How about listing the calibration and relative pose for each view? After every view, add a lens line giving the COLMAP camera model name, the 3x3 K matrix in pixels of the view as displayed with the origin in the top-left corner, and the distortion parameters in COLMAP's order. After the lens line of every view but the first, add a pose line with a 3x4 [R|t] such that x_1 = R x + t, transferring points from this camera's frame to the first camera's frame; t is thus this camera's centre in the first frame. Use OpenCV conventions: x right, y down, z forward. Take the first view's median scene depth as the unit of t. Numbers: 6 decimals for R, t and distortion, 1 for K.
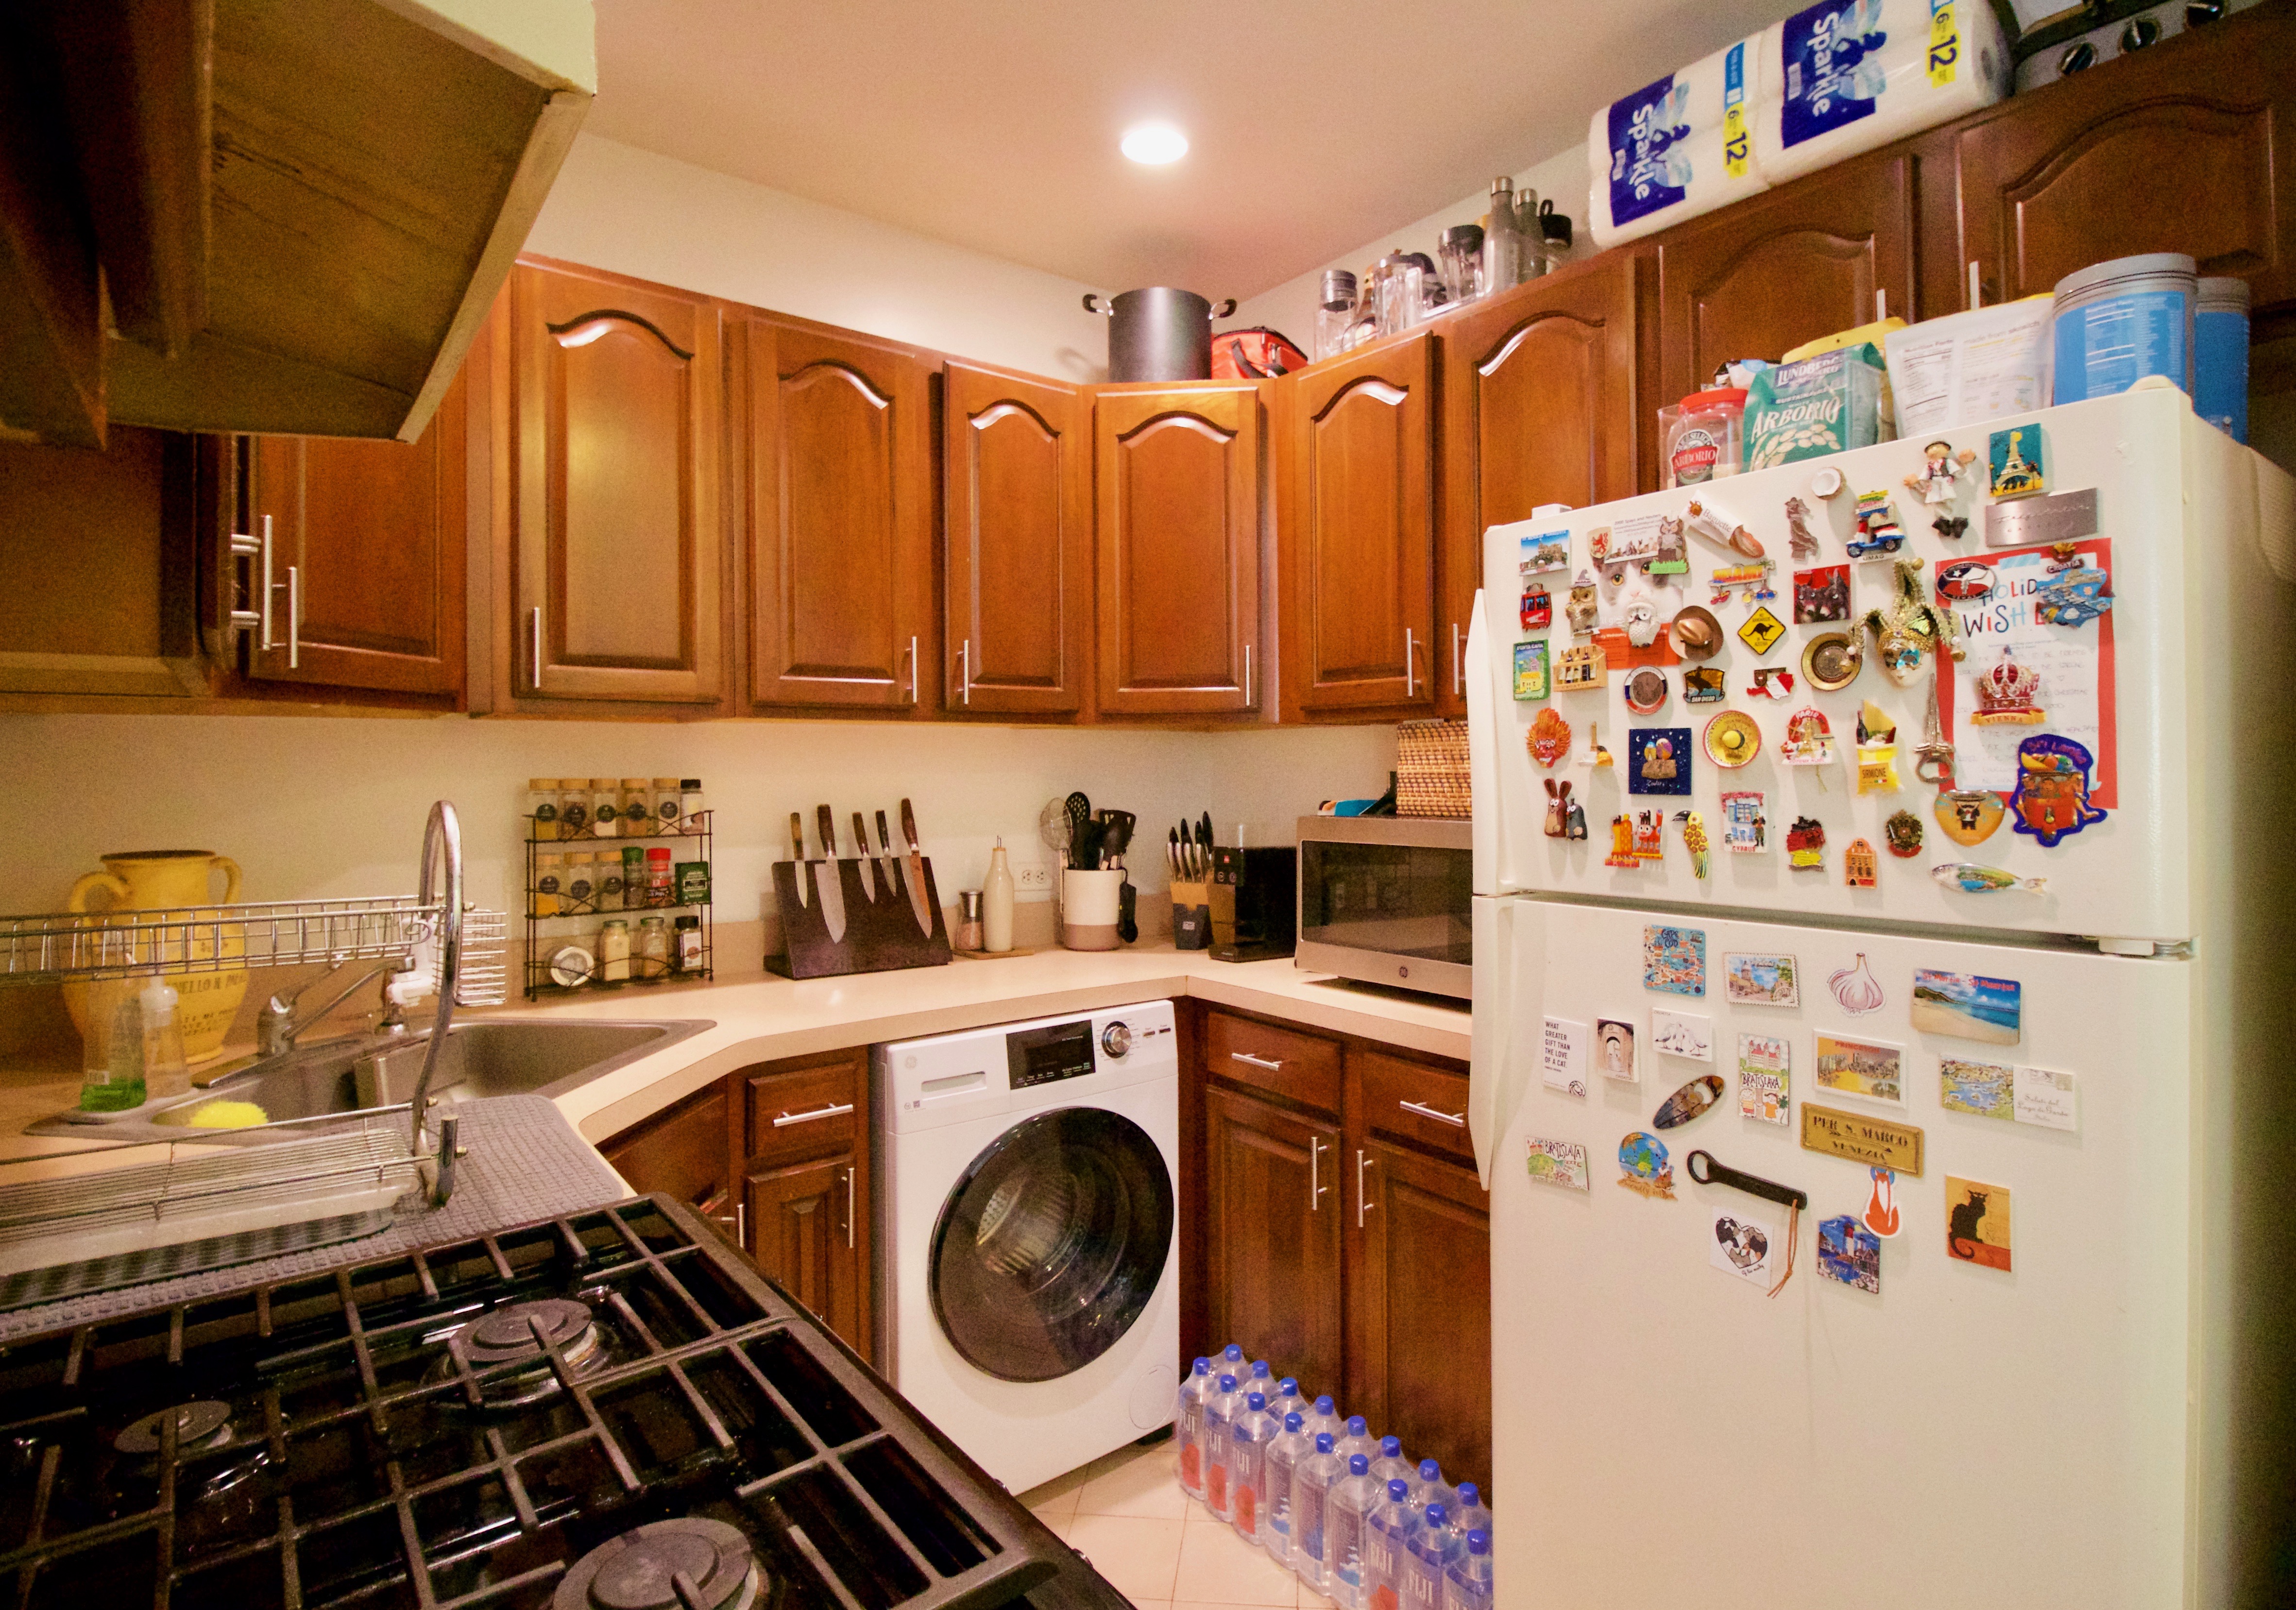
lens RADIAL K [[1169.7, 0, 1213.1], [0, 1169.7, 767.8], [0, 0, 1]] dist [0.001566, -0.015629]
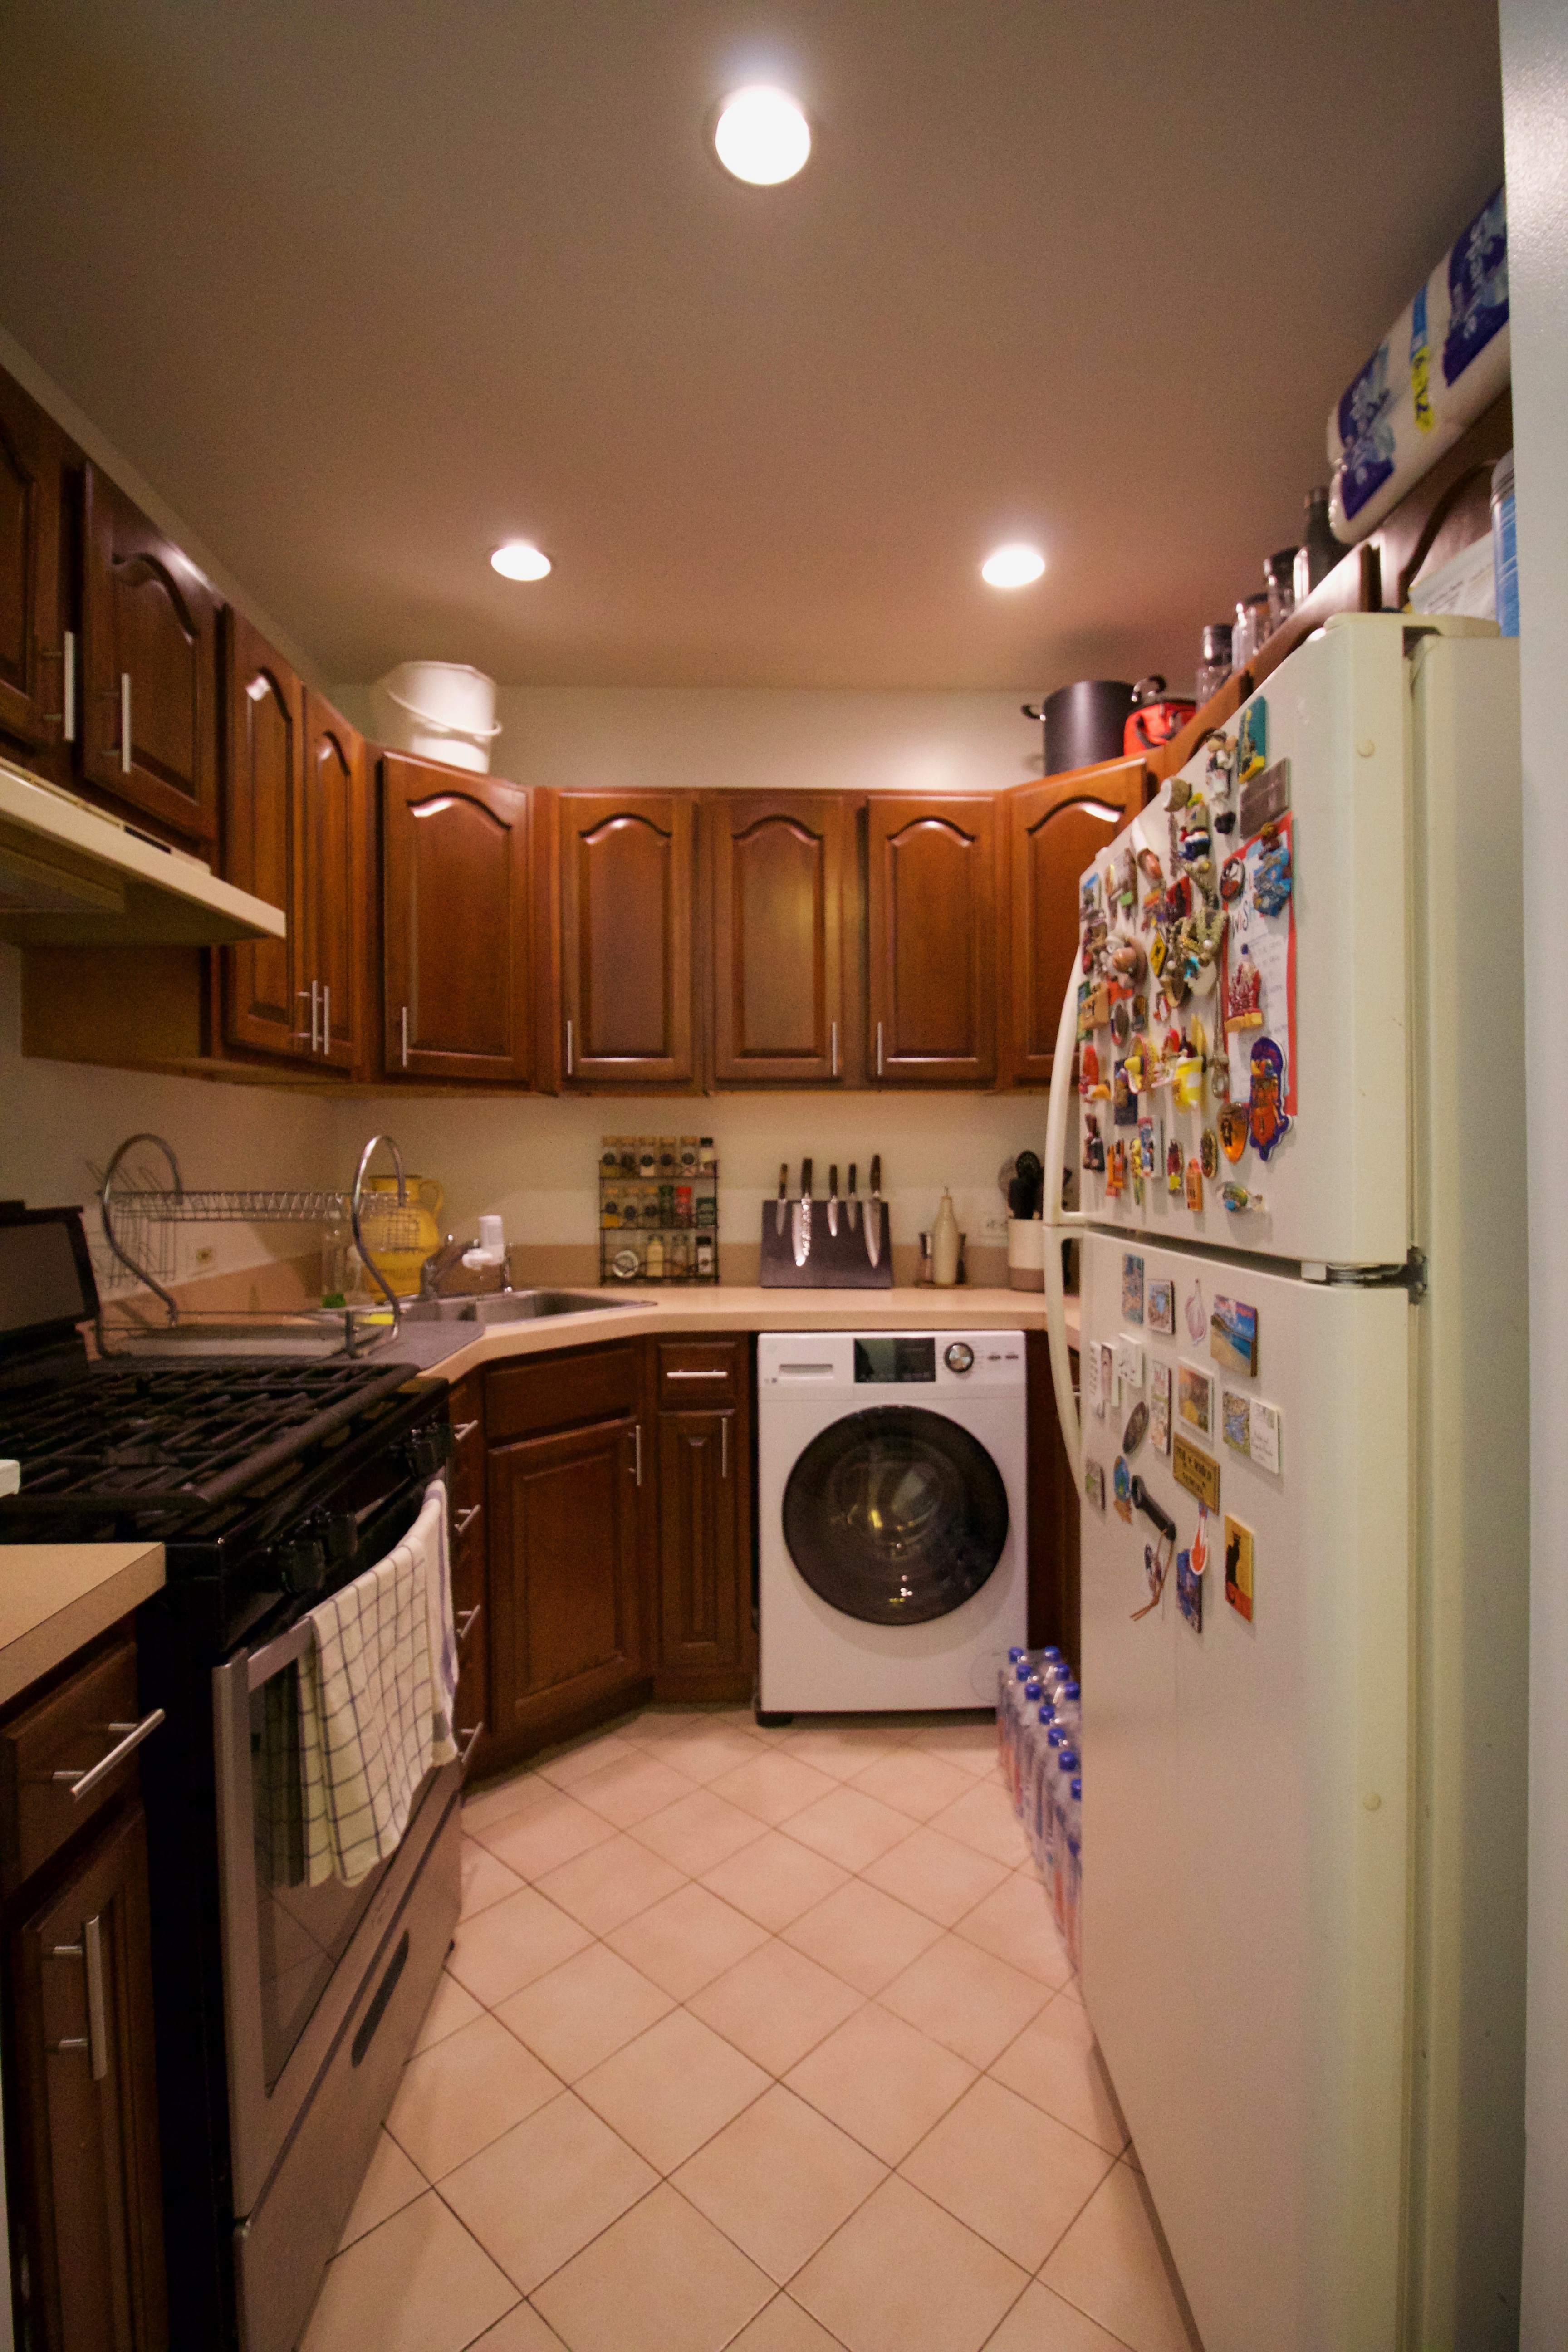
lens RADIAL K [[1092.2, 0, 805.0], [0, 1092.2, 1167.5], [0, 0, 1]] dist [0.002018, -0.014636]
pose [[0.792572, 0.008355, -0.609721, 0.681465], [-0.000962, 0.999922, 0.012452, 0.044952], [0.609777, -0.009283, 0.792519, 0.073795]]
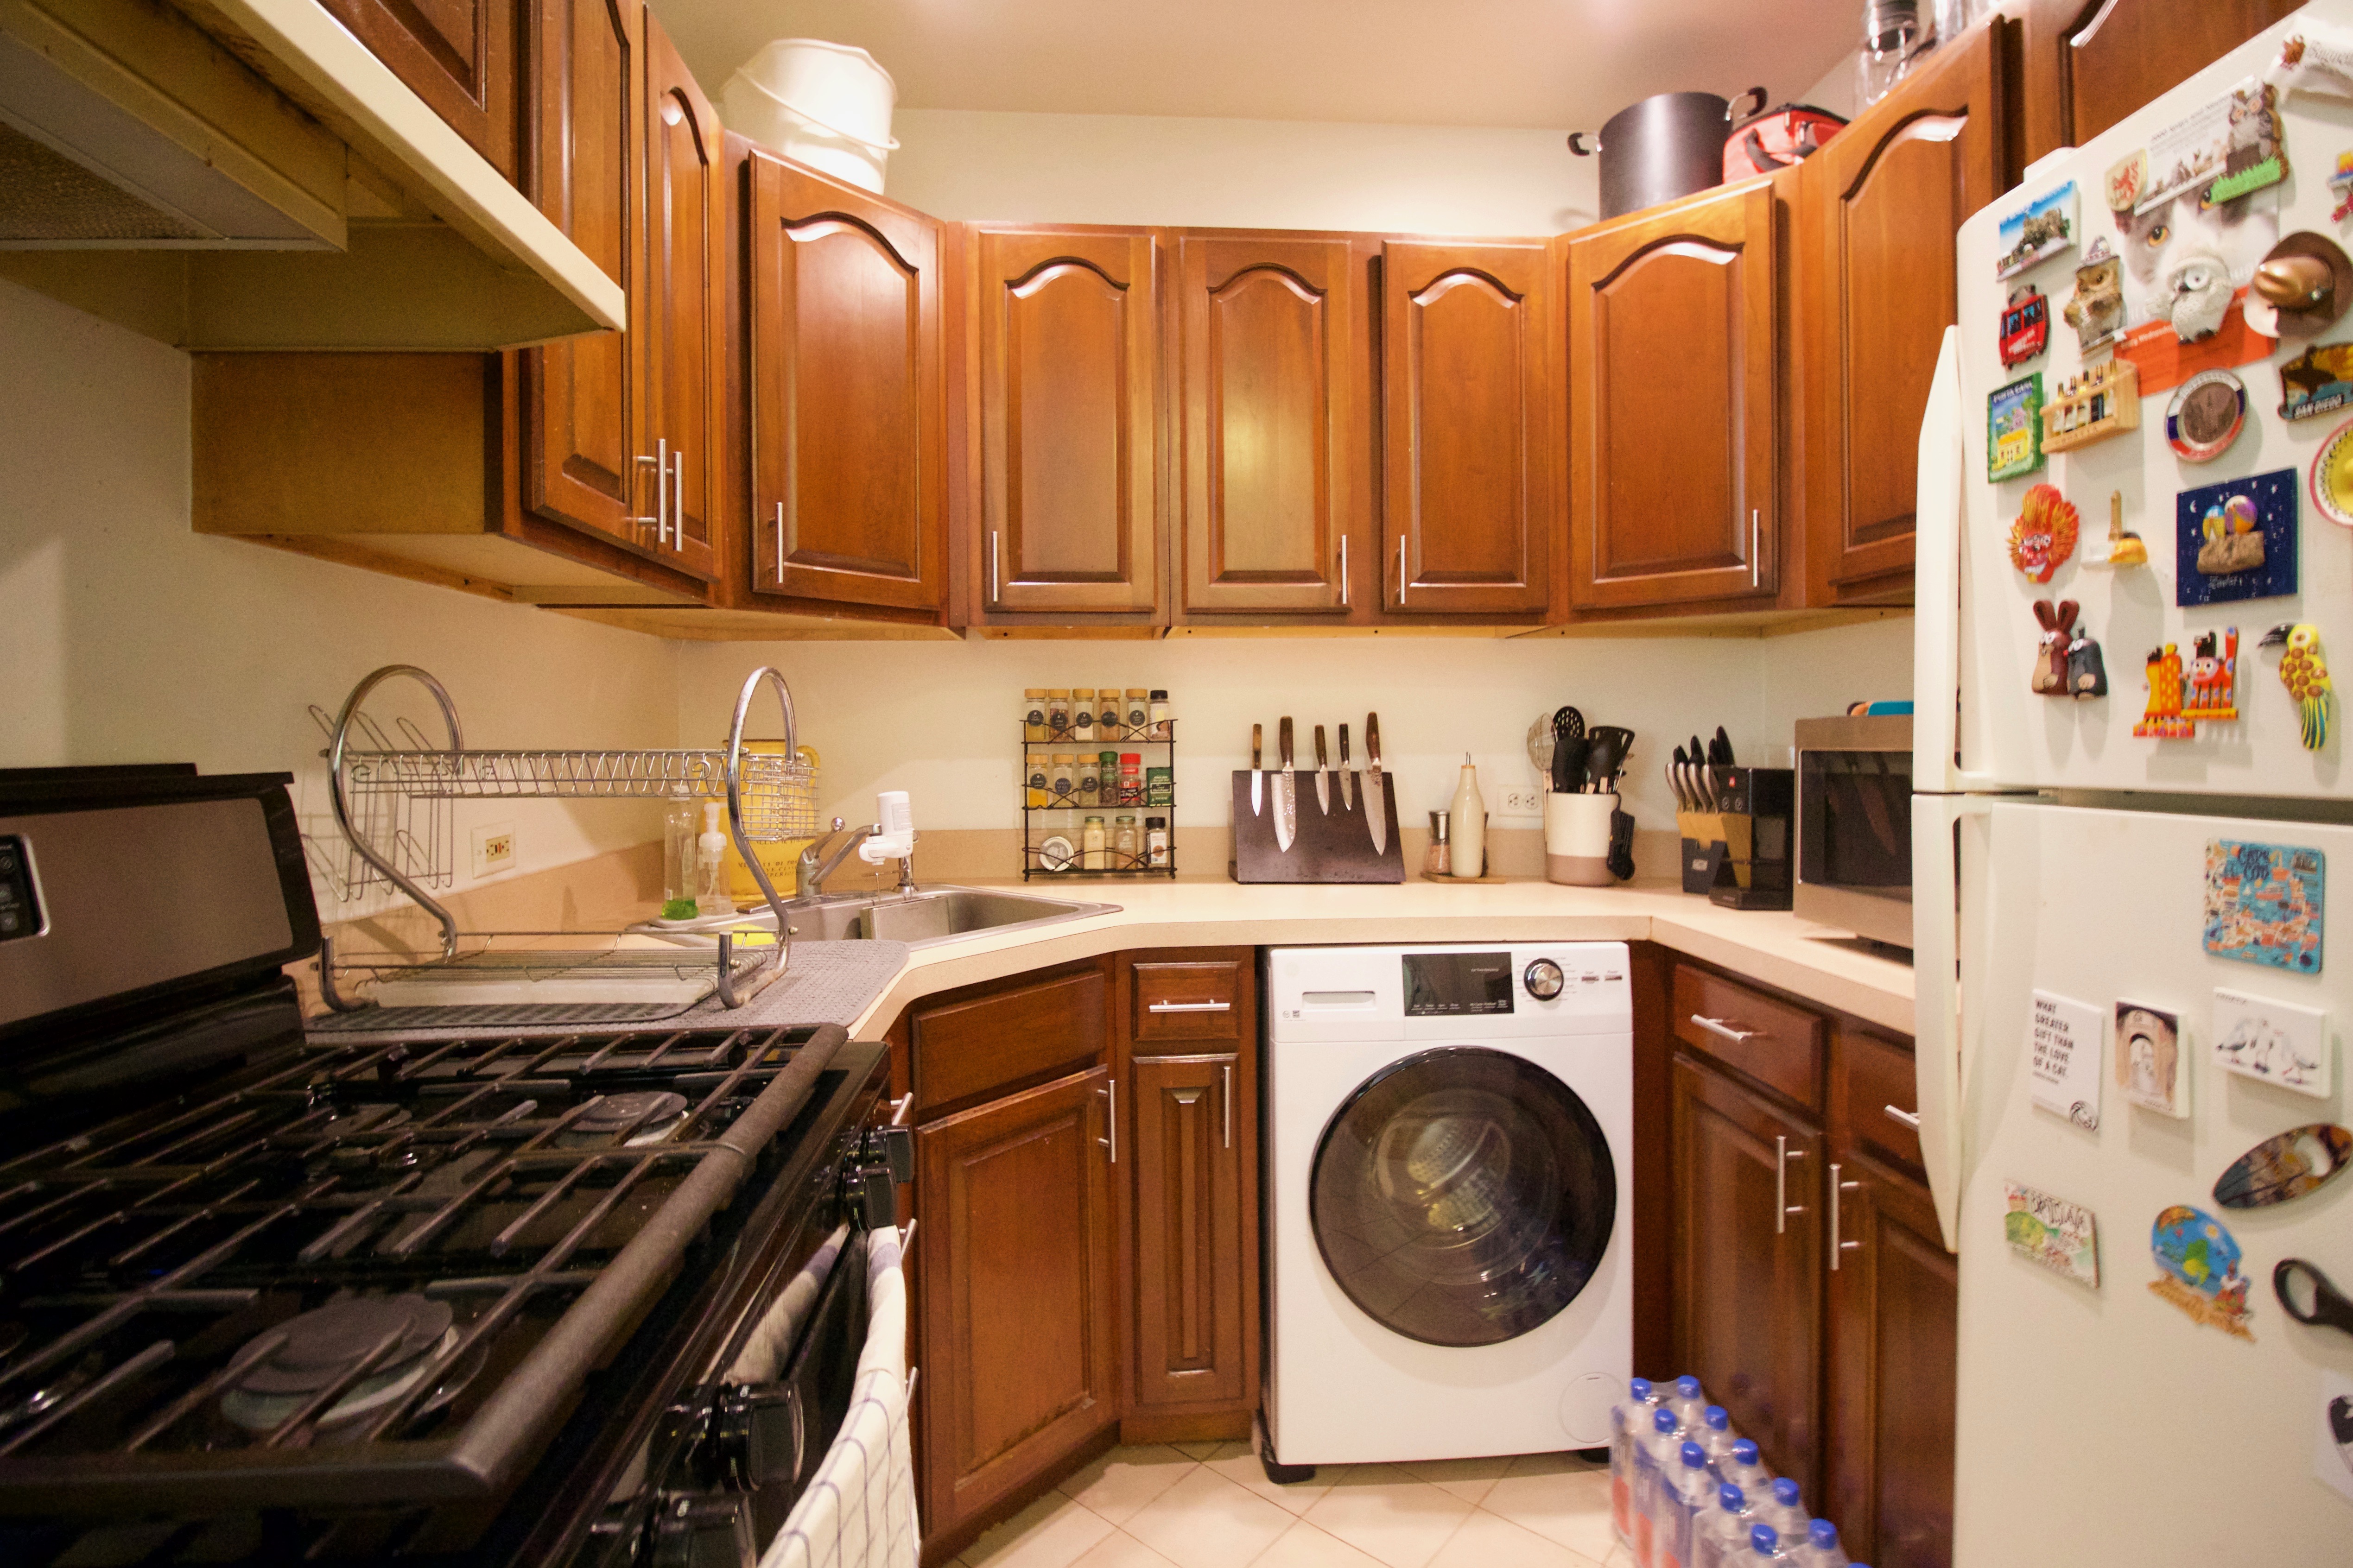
lens RADIAL K [[1119.7, 0, 1175.2], [0, 1119.7, 747.8], [0, 0, 1]] dist [0.001236, -0.014186]
pose [[0.813968, 0.006115, -0.580877, 0.257653], [0.001776, 0.999914, 0.013015, 0.077065], [0.580907, -0.011625, 0.813887, 0.267455]]
